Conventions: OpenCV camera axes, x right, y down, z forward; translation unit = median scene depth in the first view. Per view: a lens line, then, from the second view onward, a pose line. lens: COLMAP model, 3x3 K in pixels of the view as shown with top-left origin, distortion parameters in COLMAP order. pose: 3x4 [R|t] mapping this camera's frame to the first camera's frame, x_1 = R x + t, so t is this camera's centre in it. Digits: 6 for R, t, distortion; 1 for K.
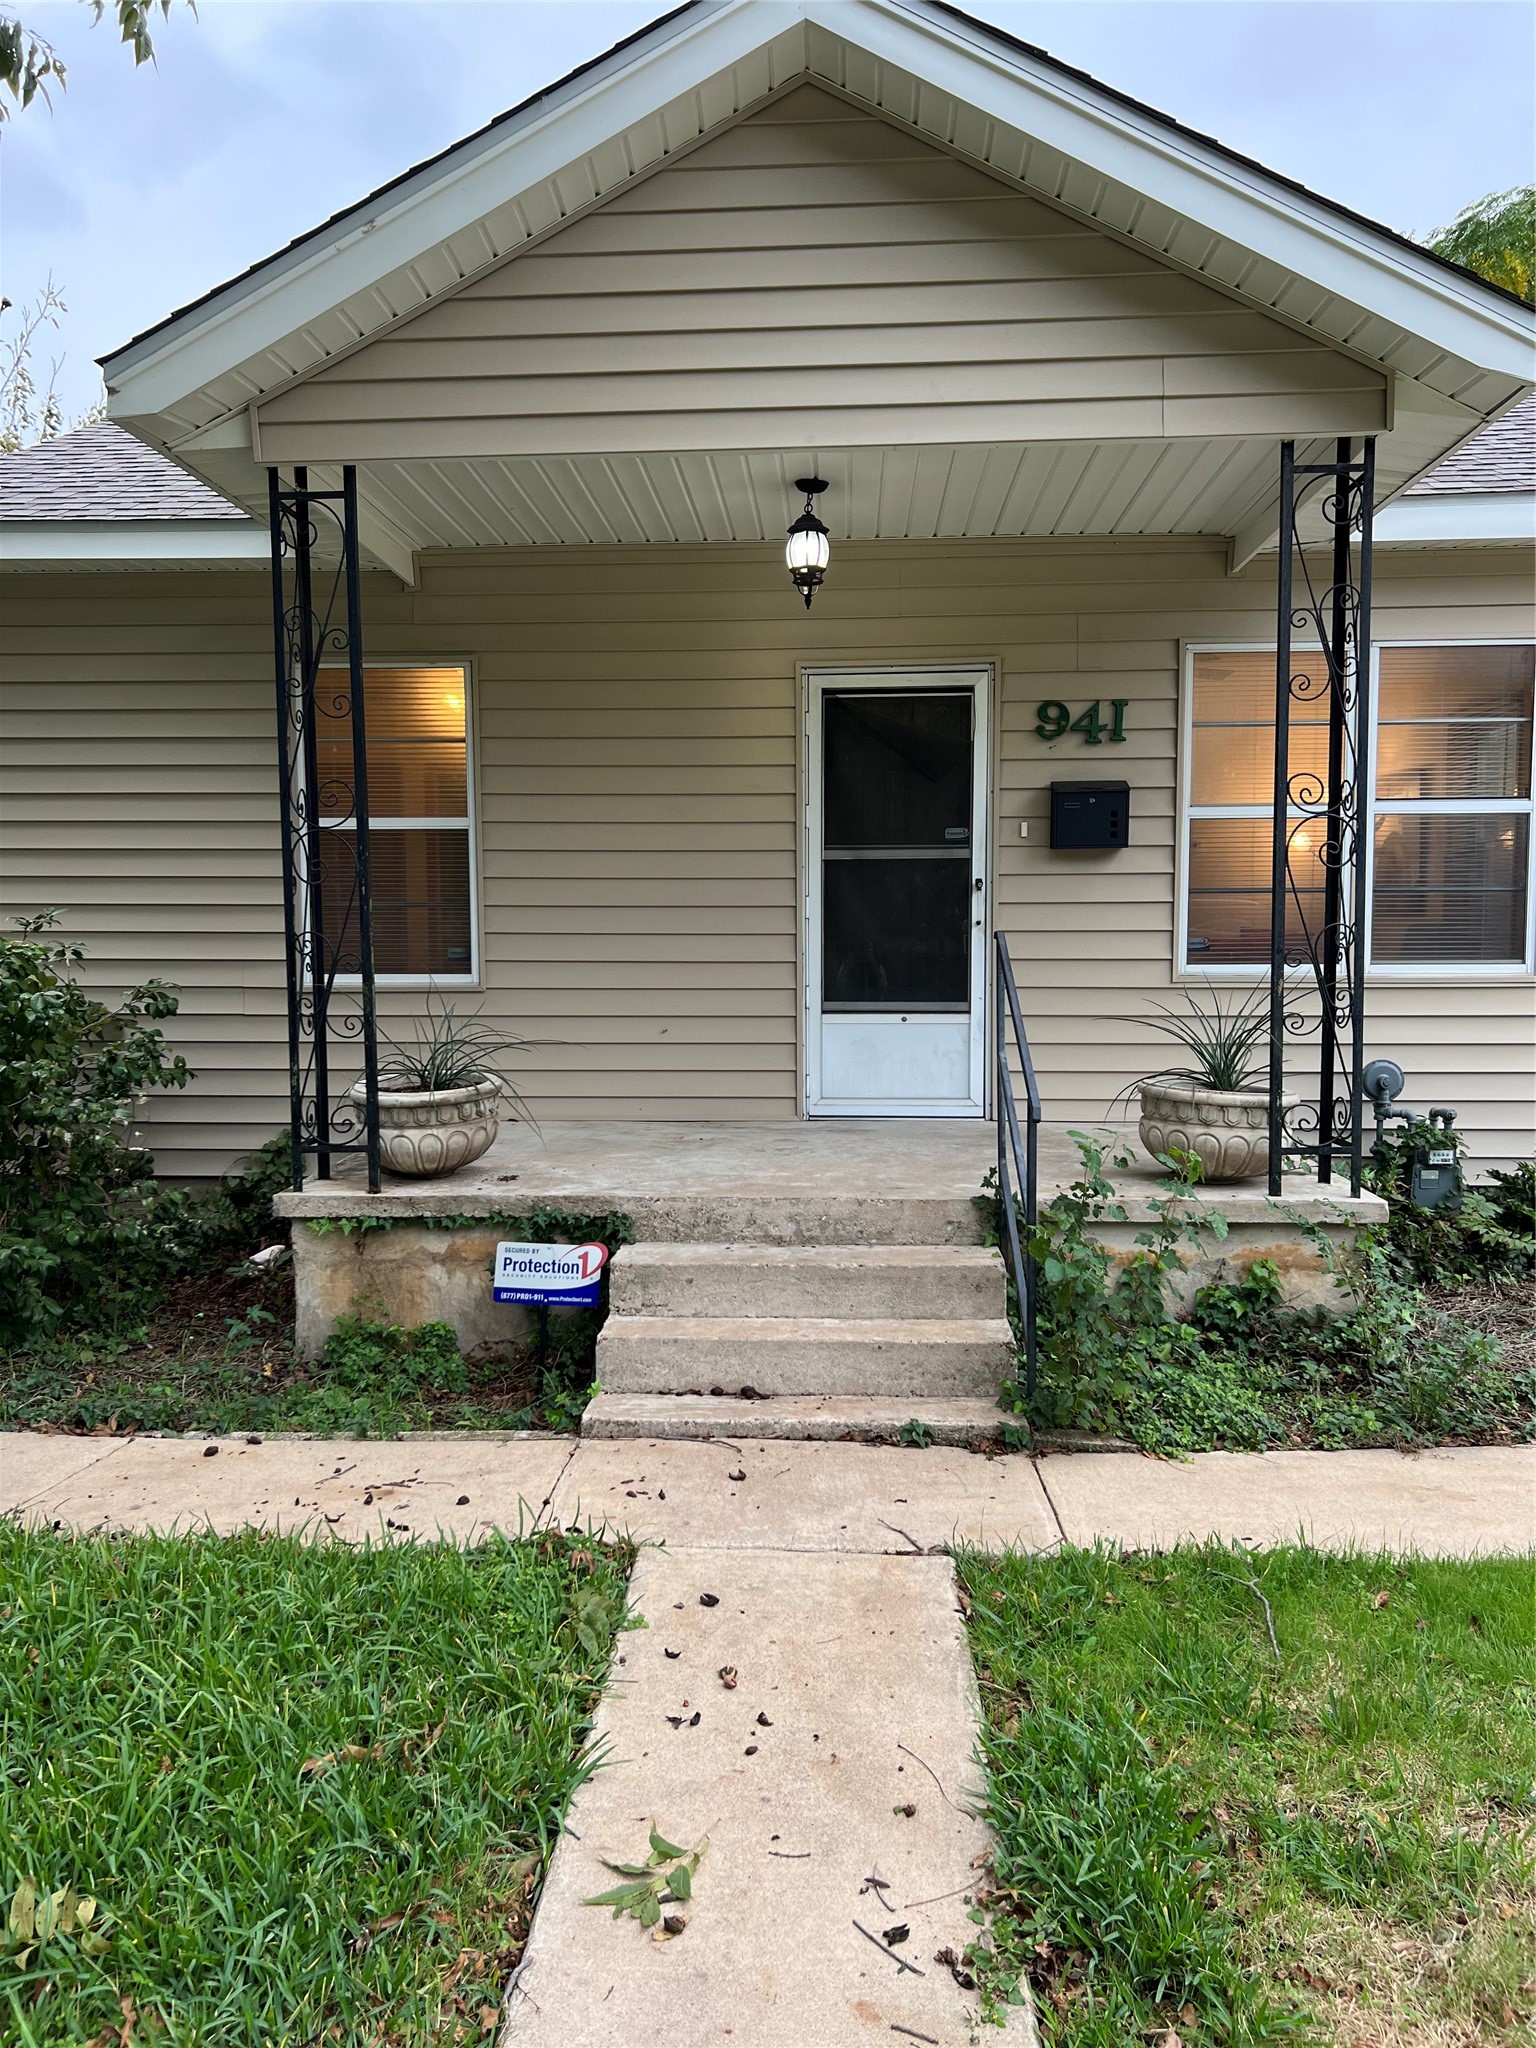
lens RADIAL K [[1573.4, 0, 761.4], [0, 1573.4, 1028.0], [0, 0, 1]] dist [0.041493, -0.030627]
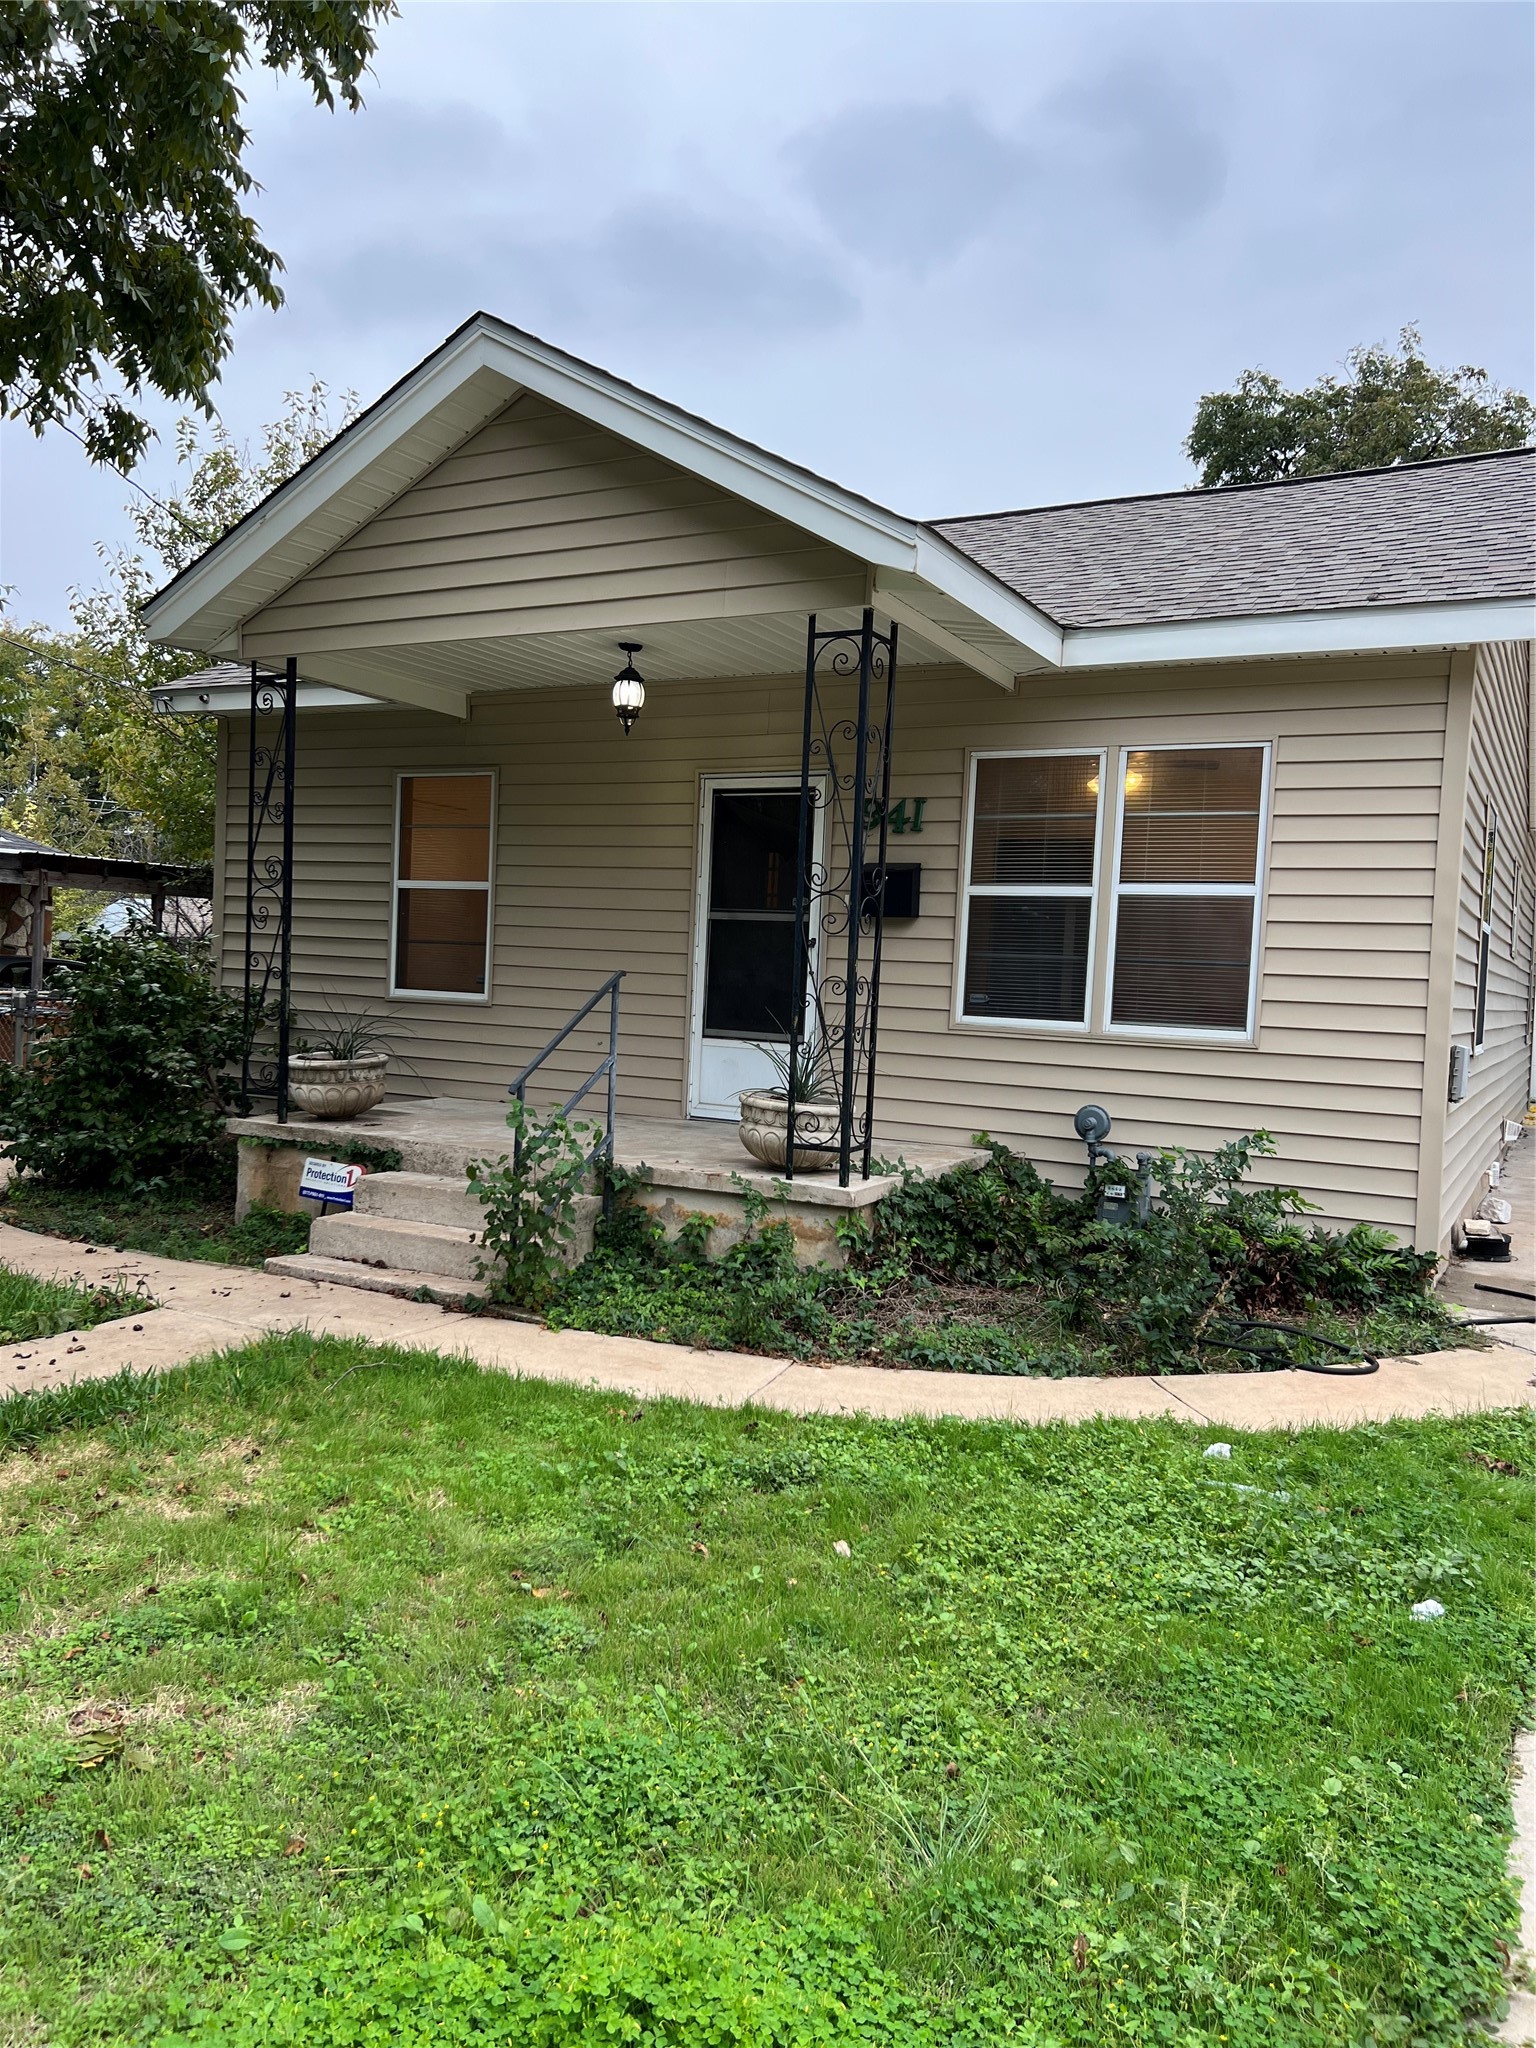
lens RADIAL K [[1573.4, 0, 782.3], [0, 1573.4, 1025.5], [0, 0, 1]] dist [0.041493, -0.030627]
pose [[0.904014, 0.058552, -0.423474, 0.668718], [-0.076587, 0.996732, -0.025680, 0.009251], [0.420587, 0.055648, 0.905544, -0.150559]]
